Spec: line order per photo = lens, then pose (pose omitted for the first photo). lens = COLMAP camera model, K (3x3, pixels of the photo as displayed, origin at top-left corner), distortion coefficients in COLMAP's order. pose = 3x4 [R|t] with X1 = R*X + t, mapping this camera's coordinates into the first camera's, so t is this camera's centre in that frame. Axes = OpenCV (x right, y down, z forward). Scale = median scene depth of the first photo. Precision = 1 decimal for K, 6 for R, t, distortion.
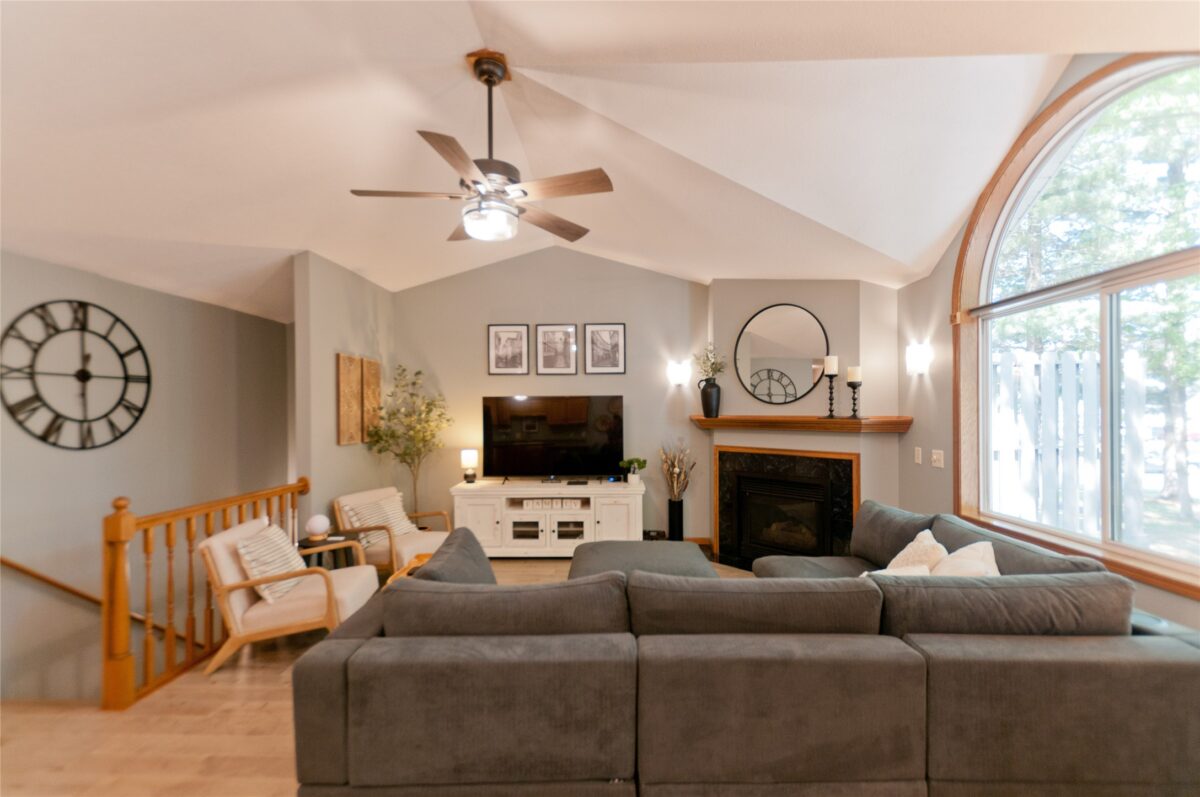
lens RADIAL K [[514.6, 0, 603.4], [0, 514.6, 409.3], [0, 0, 1]] dist [0.013283, -0.006842]
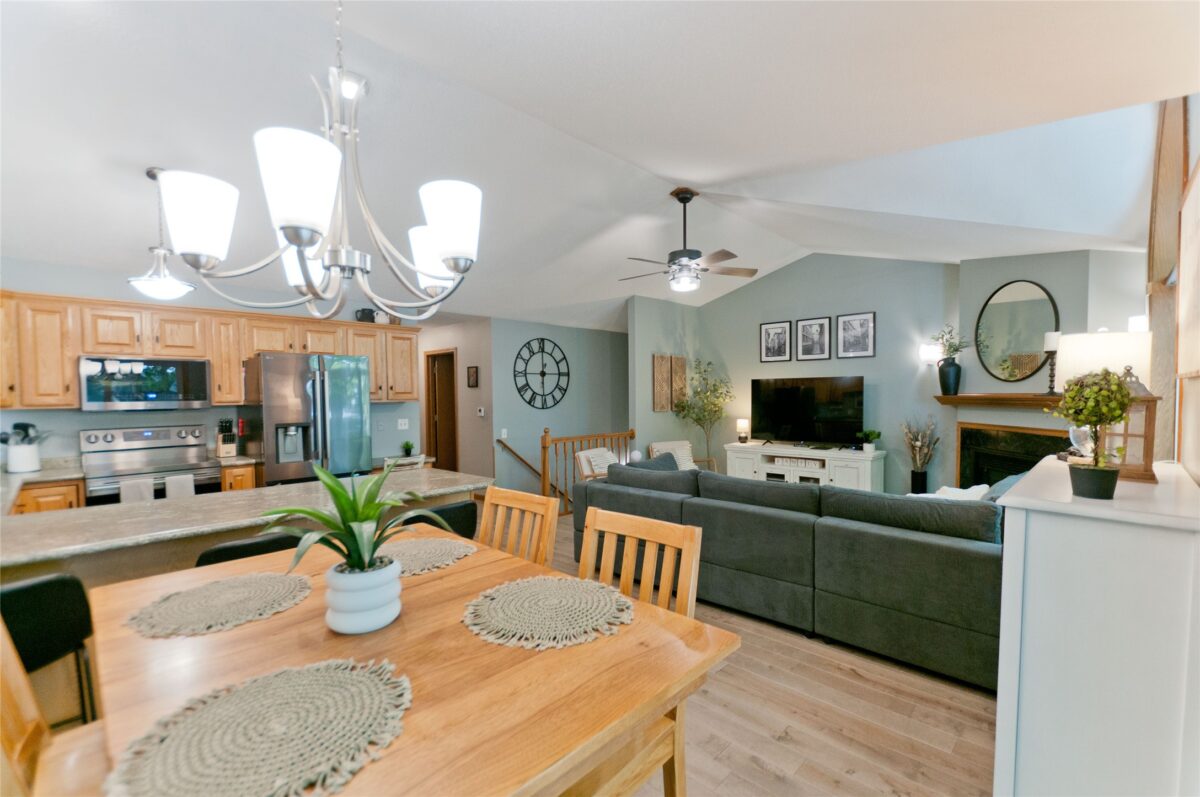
lens RADIAL K [[519.3, 0, 604.3], [0, 519.3, 408.7], [0, 0, 1]] dist [0.011233, -0.000668]
pose [[0.738484, 0.019835, -0.673980, 0.497392], [0.004581, 0.999397, 0.034432, 0.004471], [0.674256, -0.028515, 0.737947, -0.323034]]
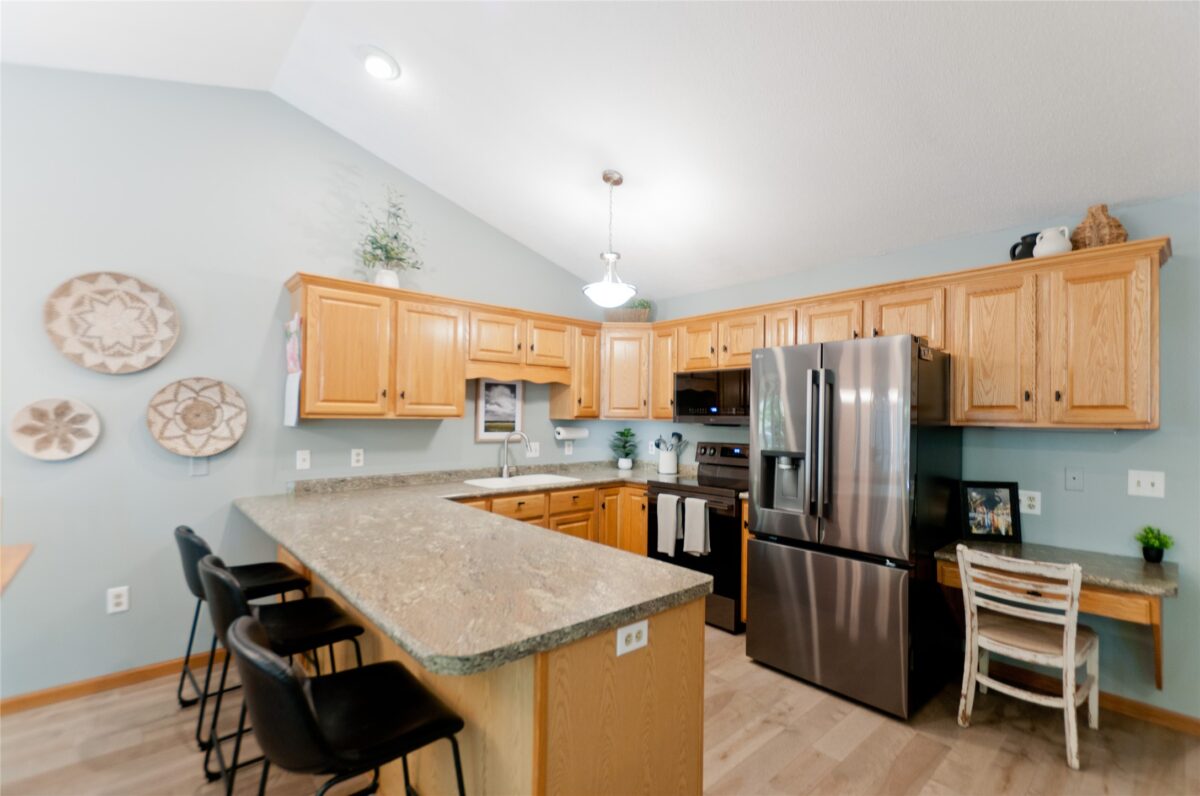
lens RADIAL K [[529.4, 0, 606.5], [0, 529.4, 408.4], [0, 0, 1]] dist [0.014640, -0.008373]
pose [[-0.727577, -0.008795, -0.685969, -0.000045], [-0.004495, 0.999957, -0.008054, 0.015619], [0.686011, -0.002777, -0.727586, 0.357835]]
